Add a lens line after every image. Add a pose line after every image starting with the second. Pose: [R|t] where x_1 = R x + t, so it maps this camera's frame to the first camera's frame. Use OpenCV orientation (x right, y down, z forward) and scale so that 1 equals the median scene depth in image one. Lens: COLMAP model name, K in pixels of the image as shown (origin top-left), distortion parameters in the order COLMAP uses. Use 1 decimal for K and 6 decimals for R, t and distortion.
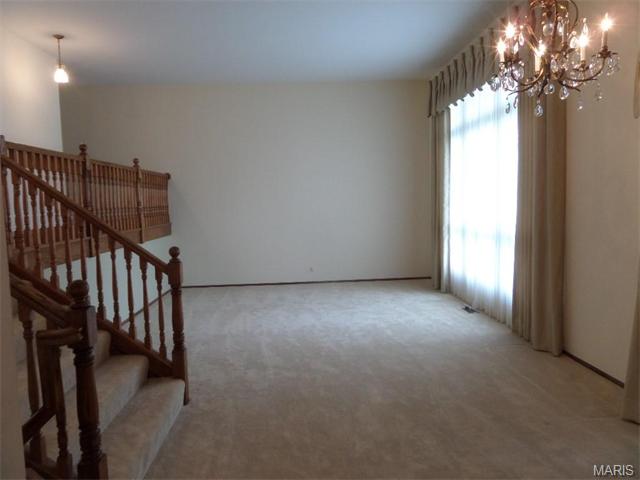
lens RADIAL K [[469.3, 0, 320.0], [0, 469.3, 240.0], [0, 0, 1]] dist [-0.014863, -0.002695]
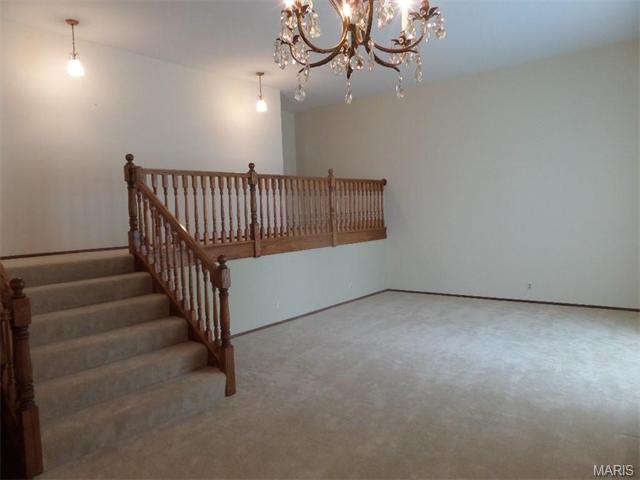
lens RADIAL K [[469.3, 0, 320.0], [0, 469.3, 240.0], [0, 0, 1]] dist [-0.014863, -0.002695]
pose [[0.736655, 0.036113, -0.675304, 0.410275], [-0.034090, 0.999287, 0.016252, -0.030298], [0.675409, 0.011049, 0.737361, 0.215834]]
